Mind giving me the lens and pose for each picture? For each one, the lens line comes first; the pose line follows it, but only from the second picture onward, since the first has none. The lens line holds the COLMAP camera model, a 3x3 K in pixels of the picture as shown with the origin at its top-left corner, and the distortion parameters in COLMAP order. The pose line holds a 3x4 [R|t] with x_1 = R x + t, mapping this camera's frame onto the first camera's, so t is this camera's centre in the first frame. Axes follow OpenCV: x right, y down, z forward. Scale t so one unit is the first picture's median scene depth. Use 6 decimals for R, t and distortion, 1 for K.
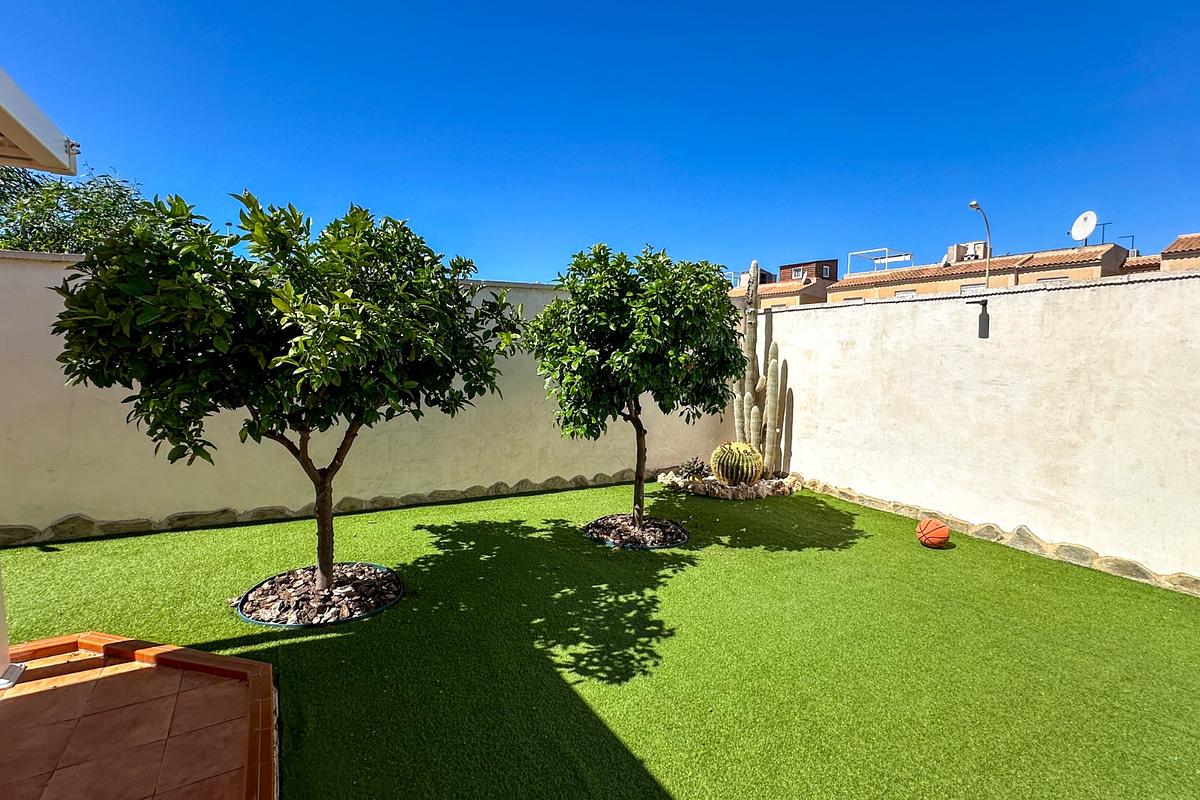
lens RADIAL K [[547.8, 0, 600.0], [0, 547.8, 400.0], [0, 0, 1]] dist [-0.008053, 0.000235]
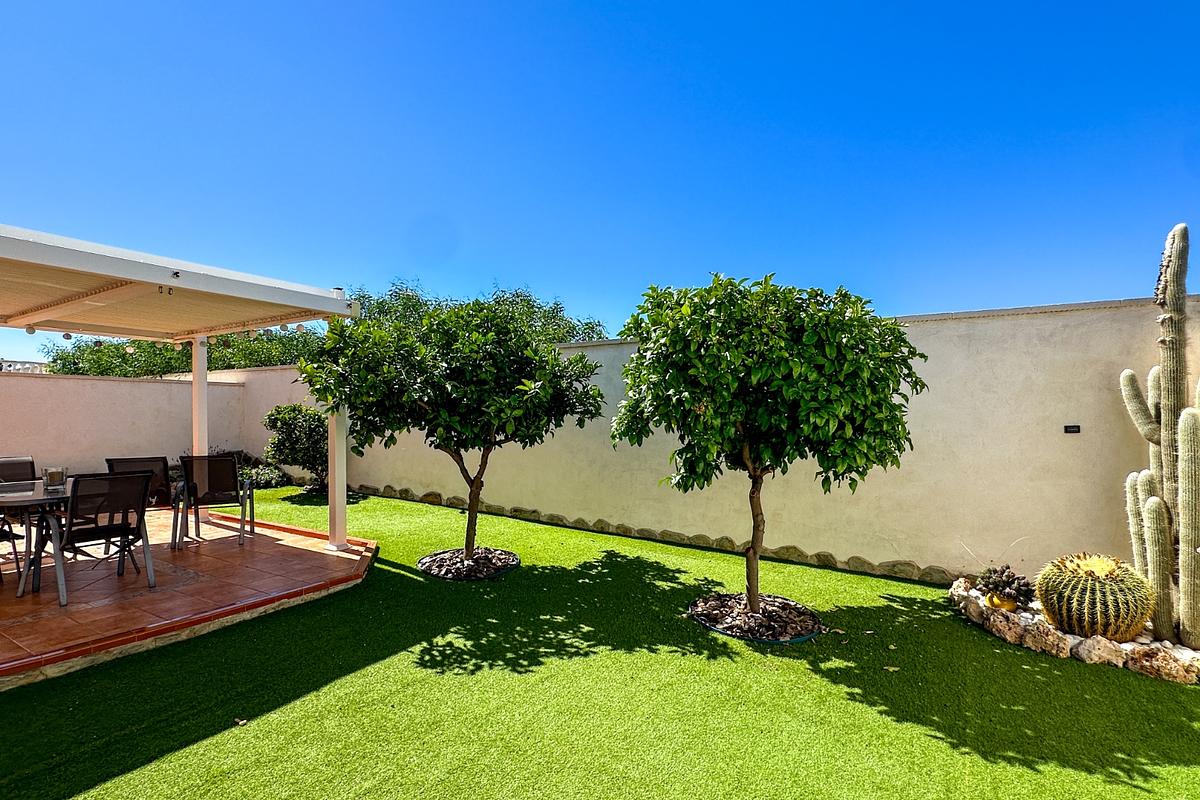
lens RADIAL K [[547.8, 0, 600.0], [0, 547.8, 400.0], [0, 0, 1]] dist [-0.008053, 0.000235]
pose [[0.512178, -0.019576, -0.858656, 0.779208], [-0.082493, 0.993997, -0.071868, -0.005506], [0.854908, 0.107643, 0.507488, 0.407903]]
